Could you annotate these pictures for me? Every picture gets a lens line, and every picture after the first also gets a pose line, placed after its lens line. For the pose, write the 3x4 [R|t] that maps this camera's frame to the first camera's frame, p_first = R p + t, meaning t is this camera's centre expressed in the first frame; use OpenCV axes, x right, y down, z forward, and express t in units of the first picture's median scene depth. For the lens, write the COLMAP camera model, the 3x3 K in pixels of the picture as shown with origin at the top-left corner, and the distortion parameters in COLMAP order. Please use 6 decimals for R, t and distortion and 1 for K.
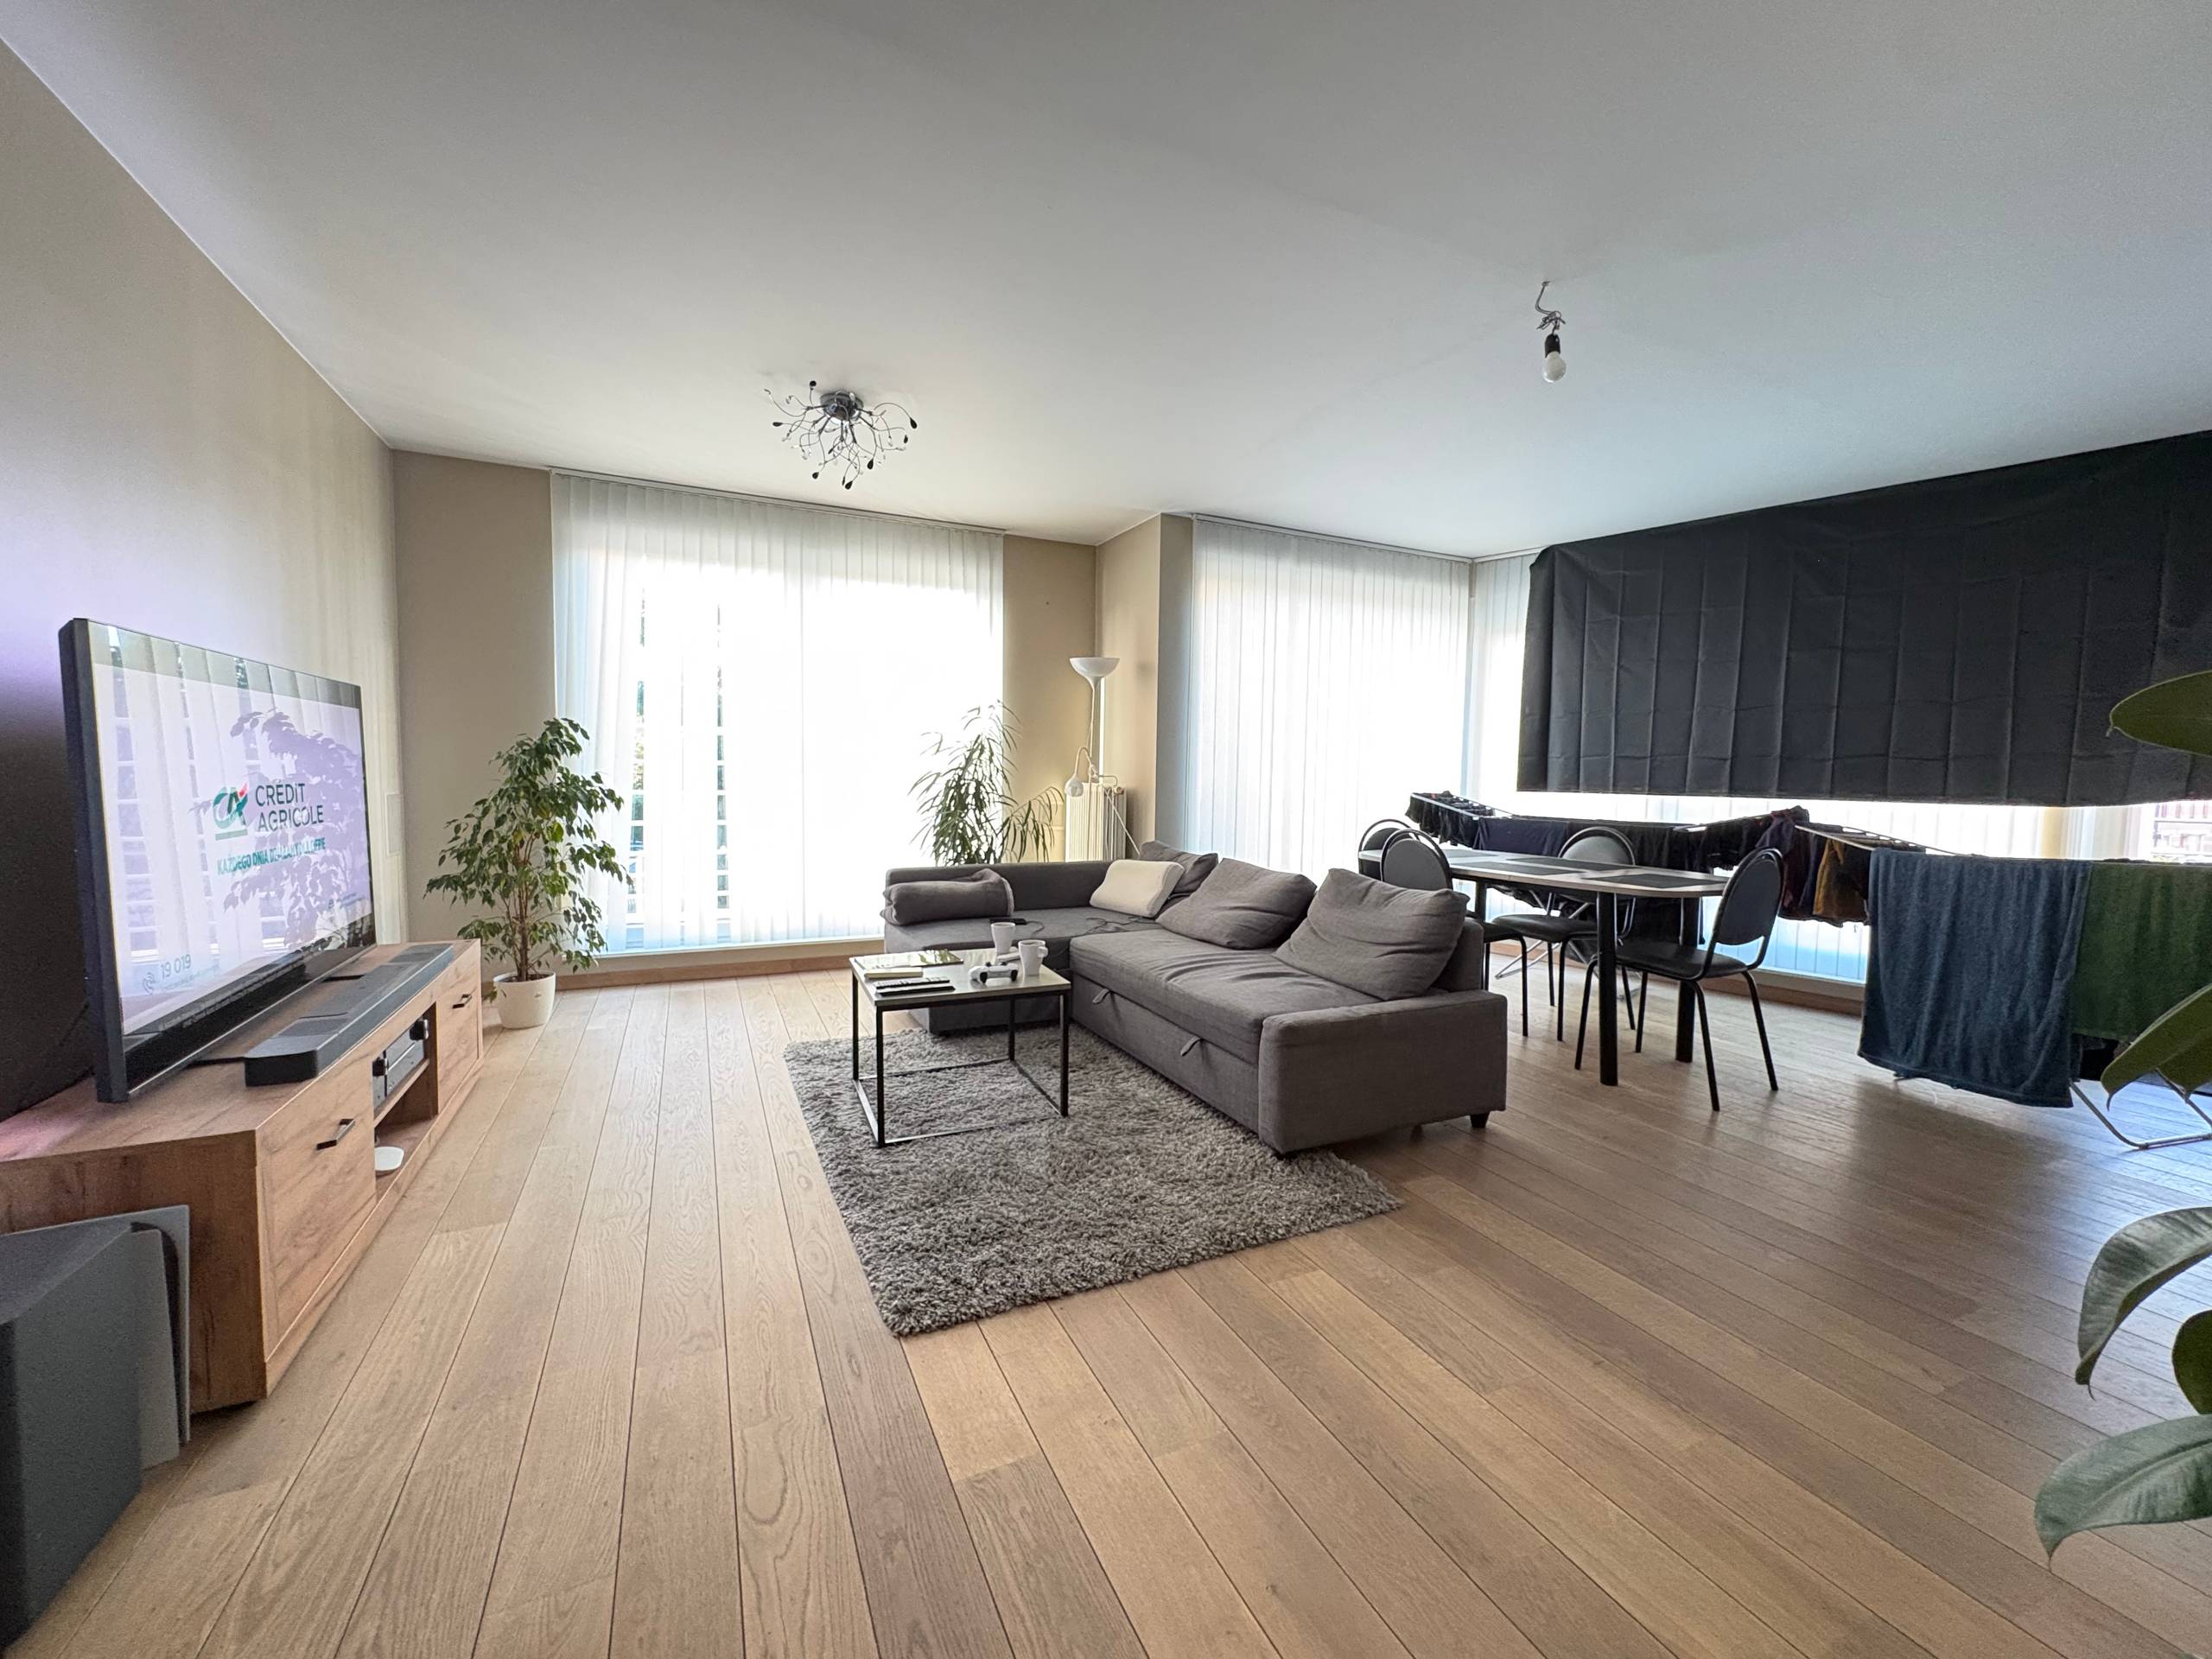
lens RADIAL K [[879.5, 0, 1106.0], [0, 879.5, 829.5], [0, 0, 1]] dist [0.000323, -0.000012]
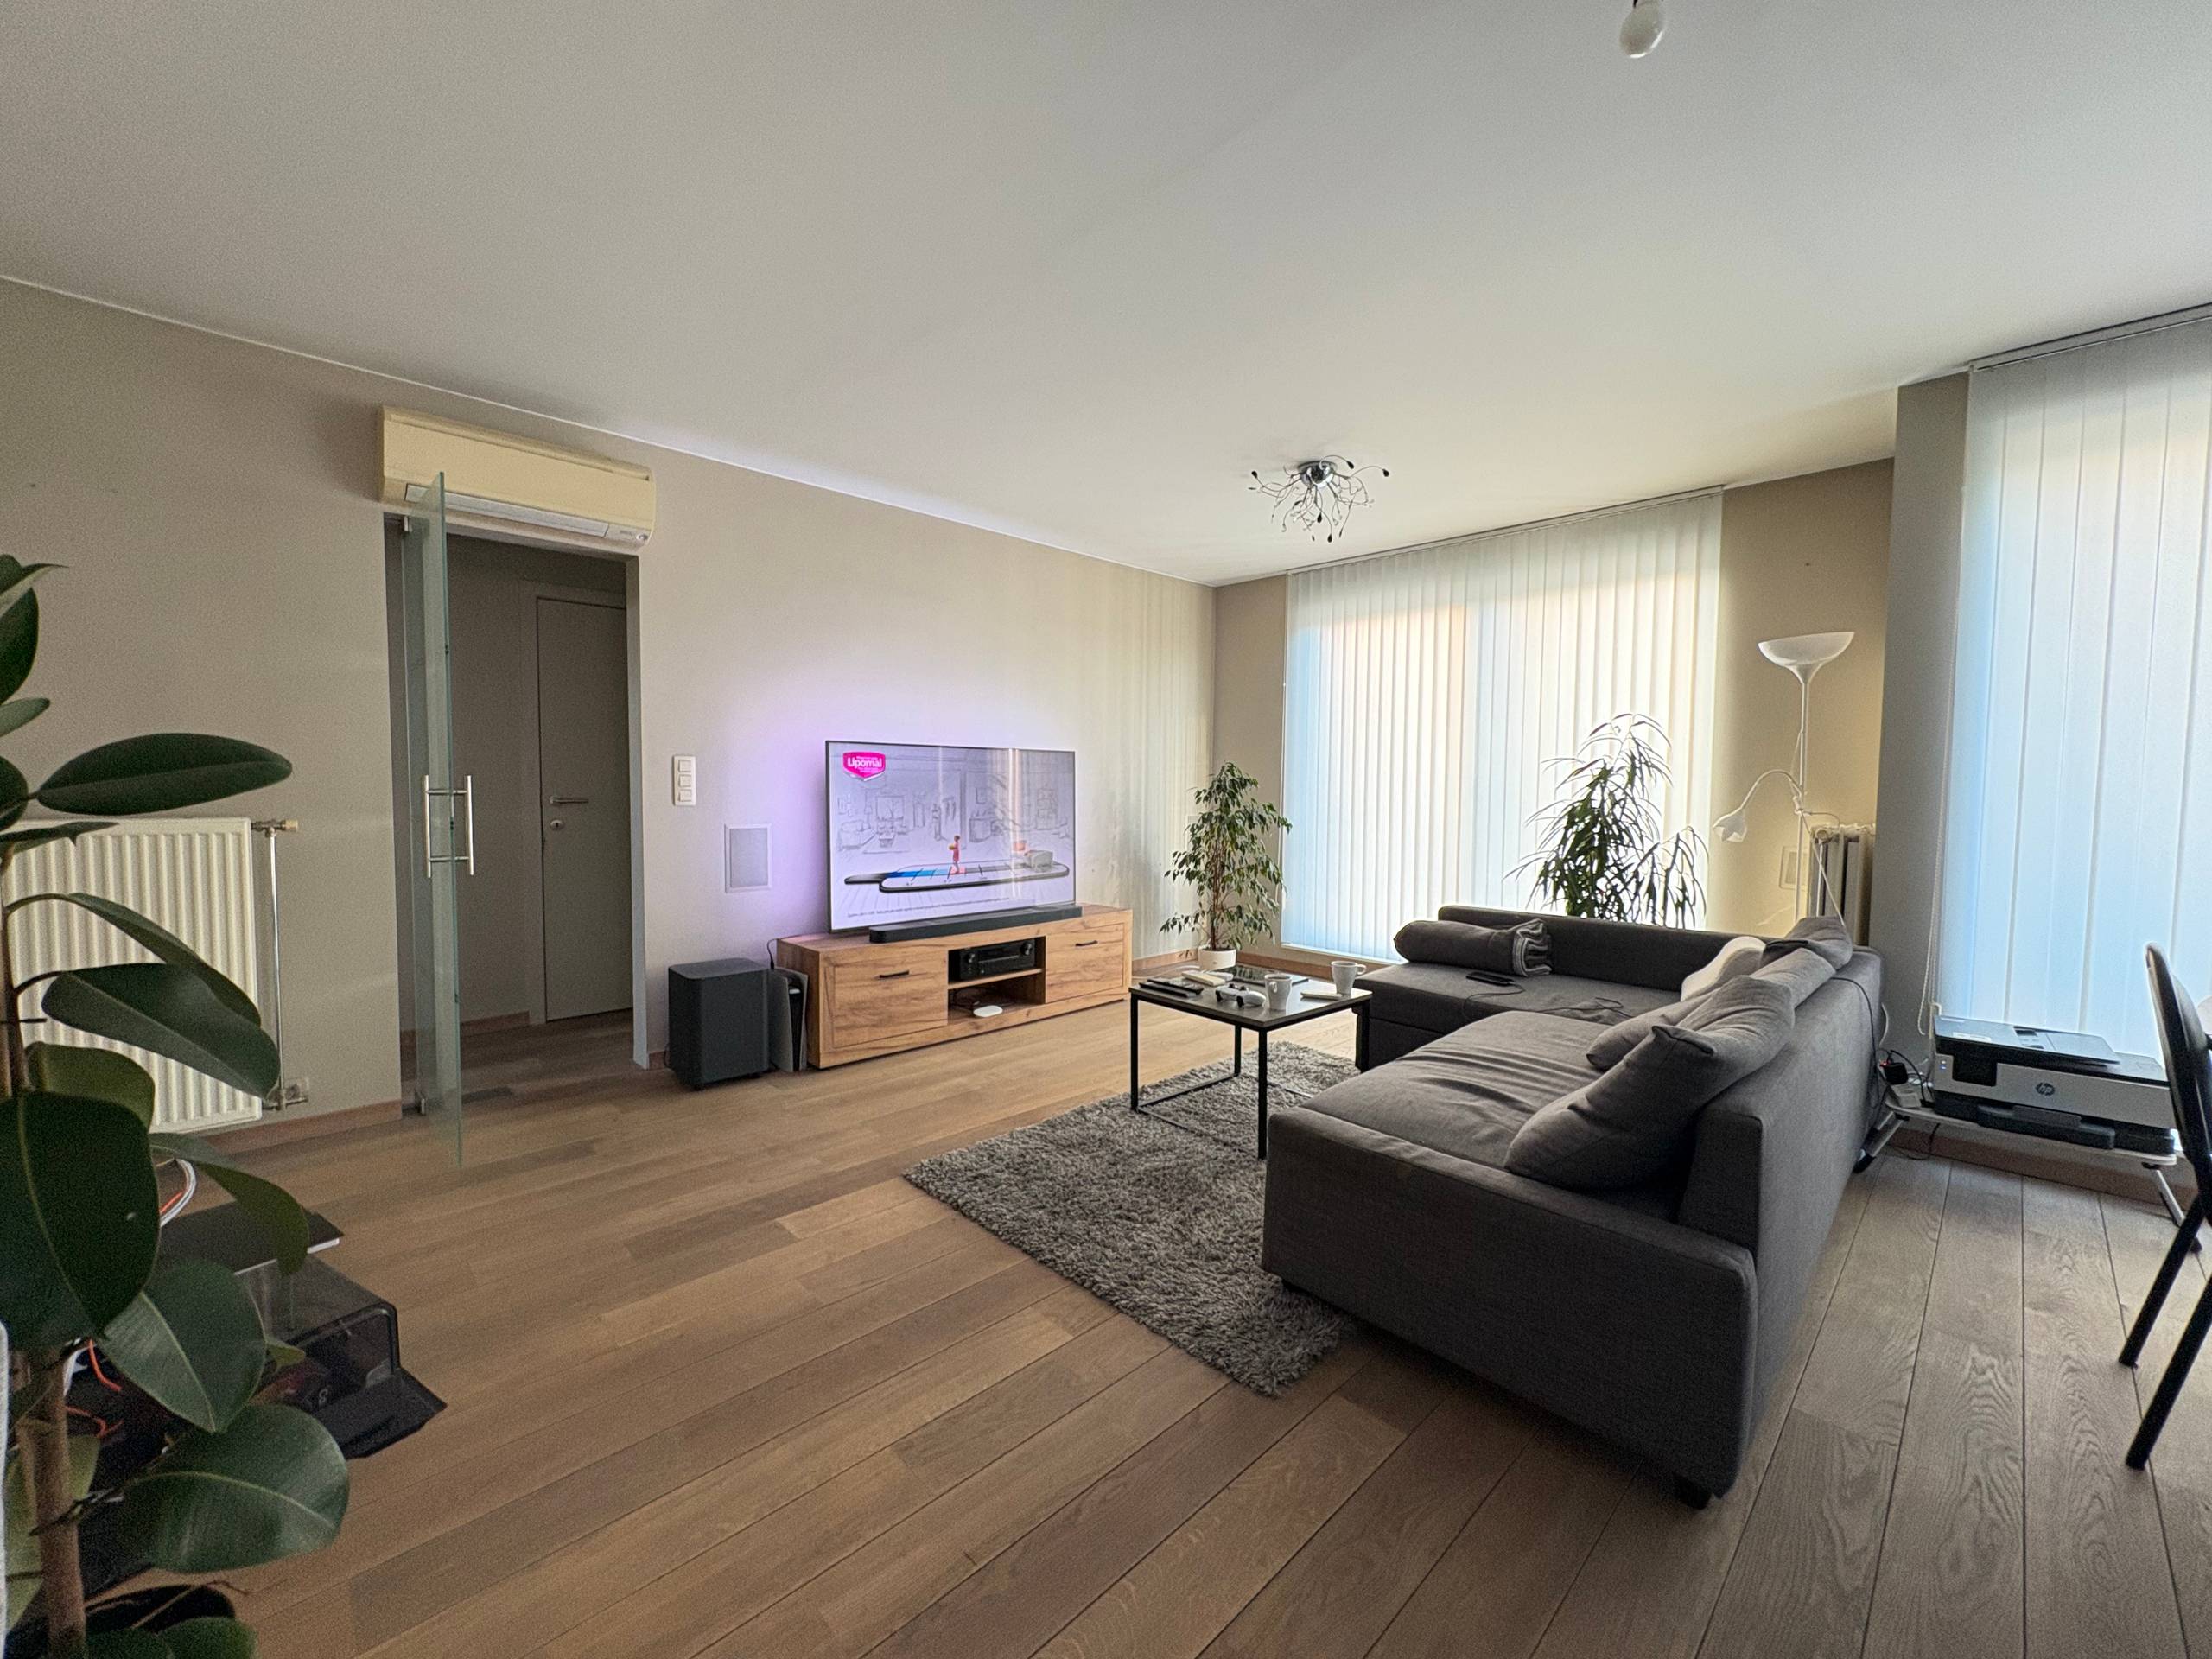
lens RADIAL K [[883.3, 0, 1106.0], [0, 883.3, 829.5], [0, 0, 1]] dist [0.001353, 0.000120]
pose [[0.320743, 0.038320, -0.946391, 0.596886], [-0.070715, 0.997361, 0.016418, -0.029533], [0.944523, 0.061658, 0.322606, 0.370005]]
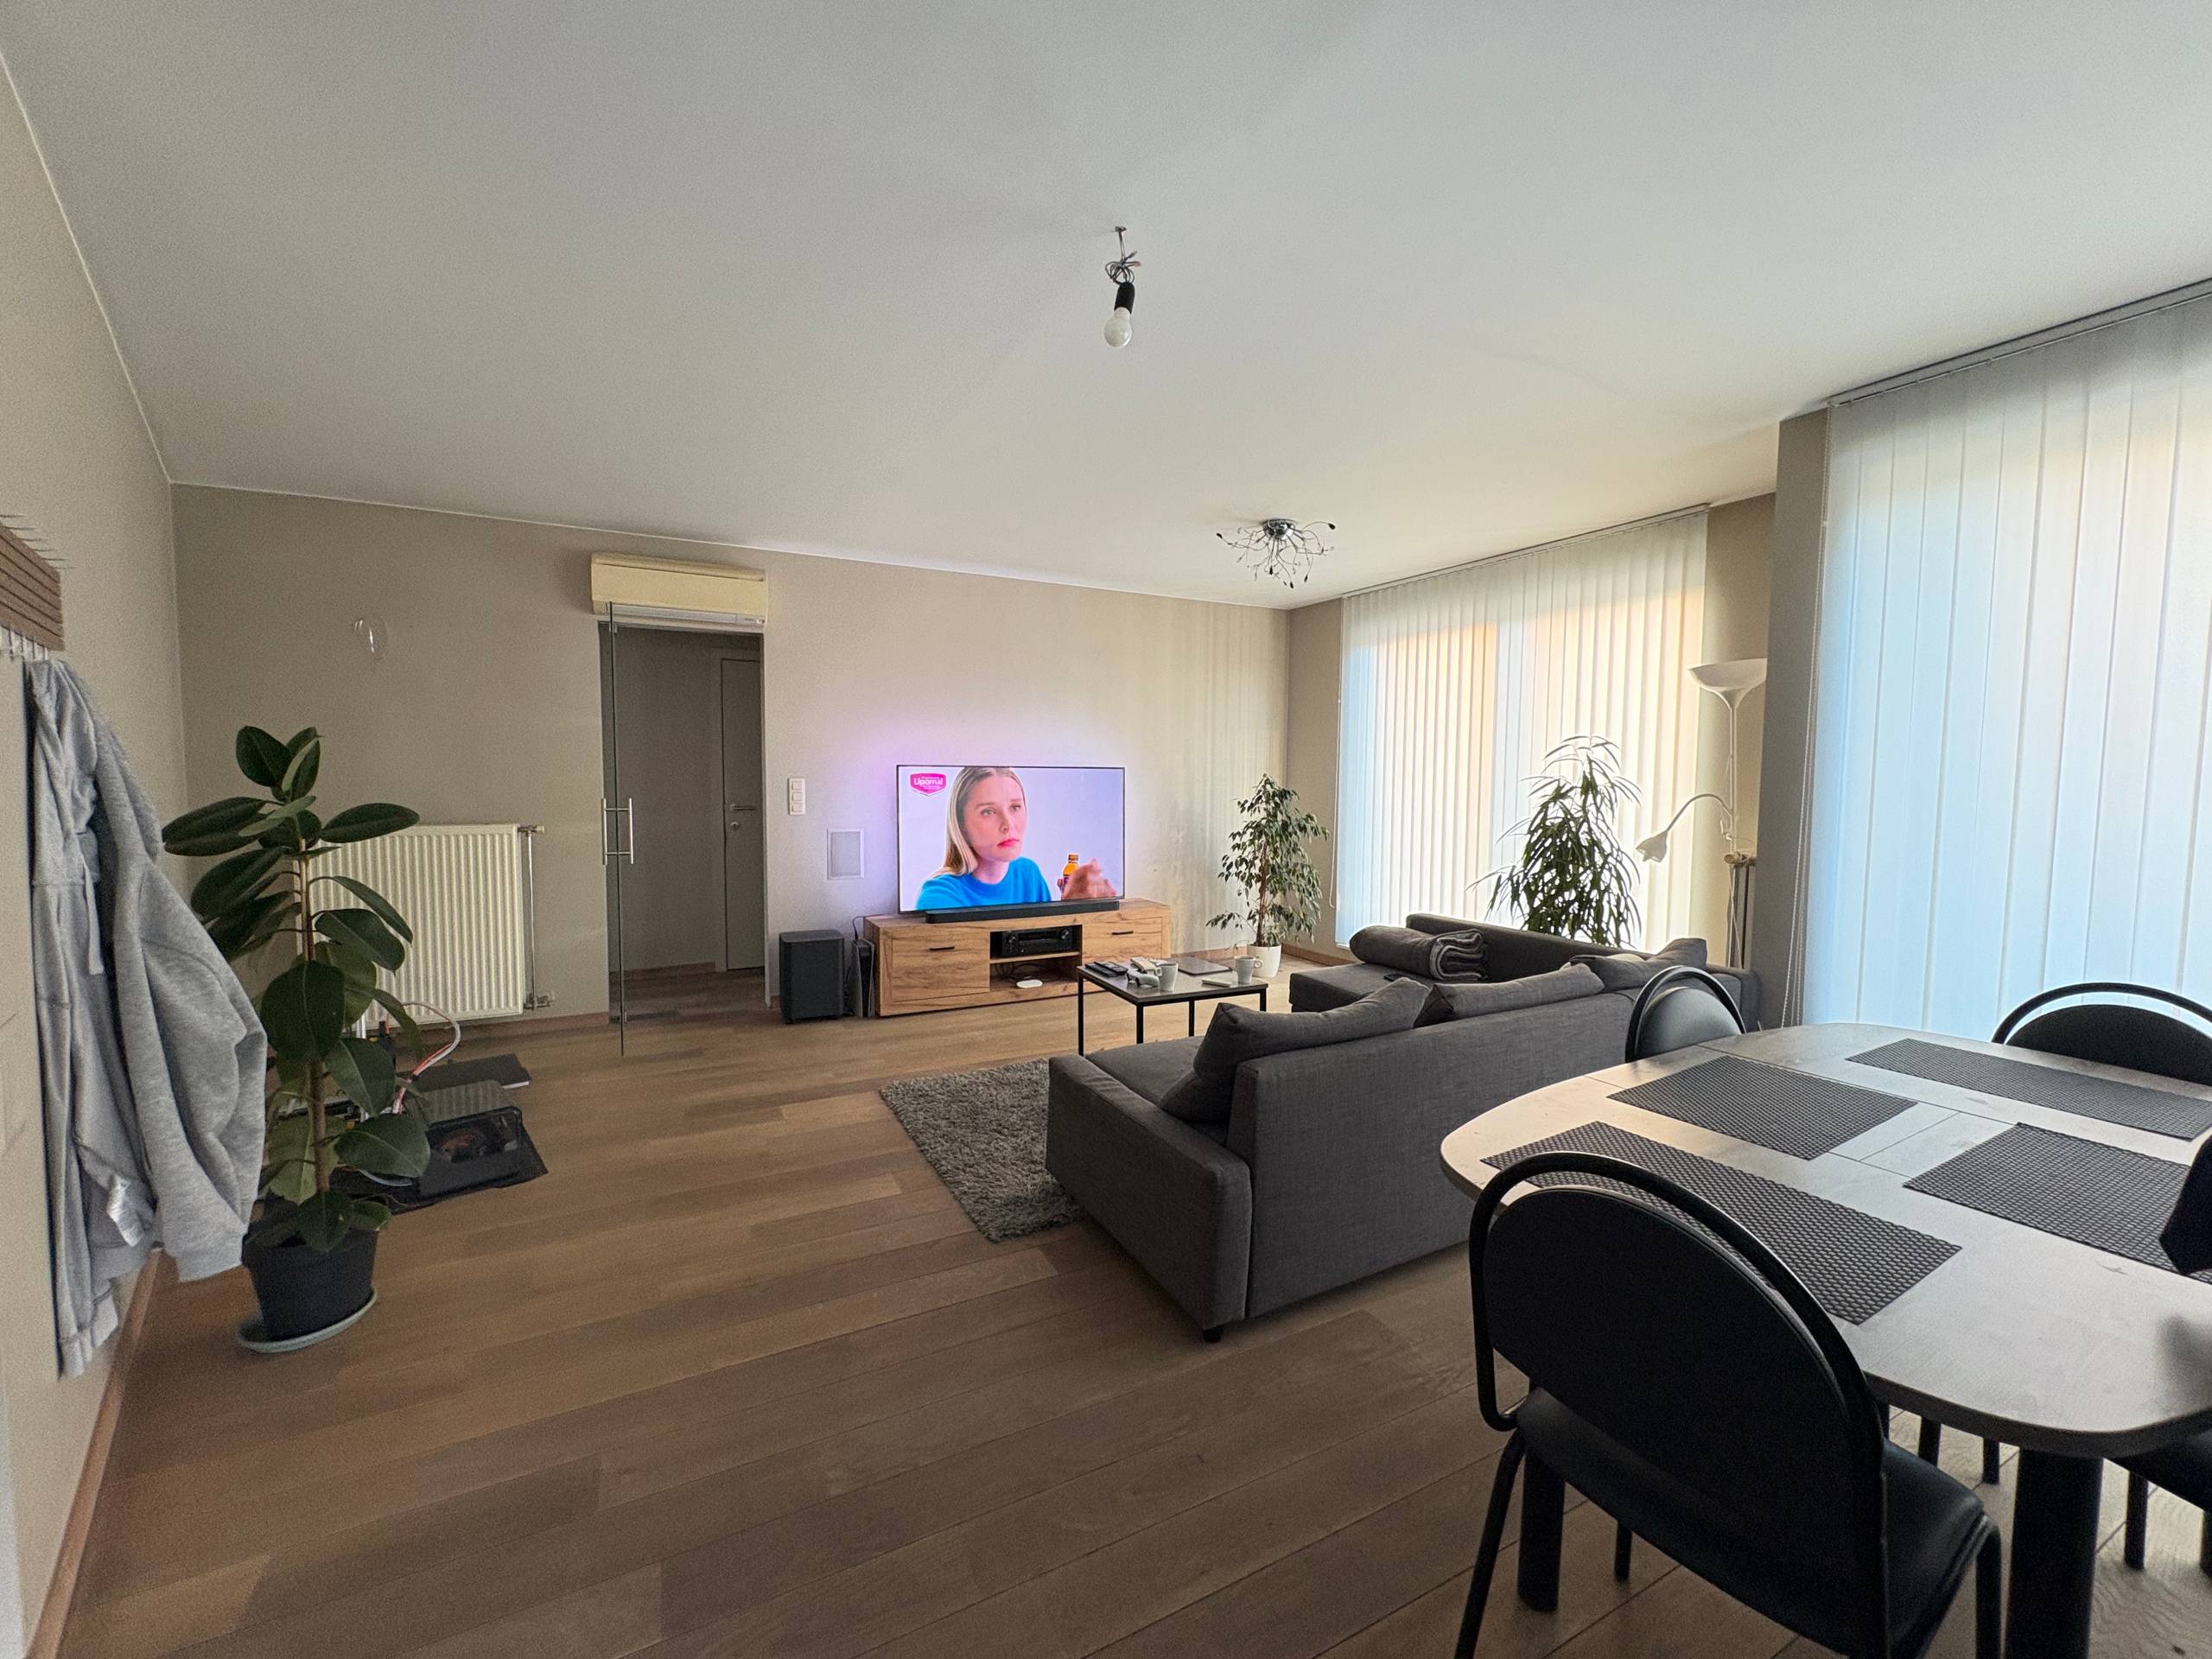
lens RADIAL K [[883.3, 0, 1106.0], [0, 883.3, 829.5], [0, 0, 1]] dist [0.001353, 0.000120]
pose [[0.035701, 0.050297, -0.998096, 0.850876], [-0.076498, 0.995940, 0.047452, -0.081803], [0.996430, 0.074659, 0.039403, 0.646910]]
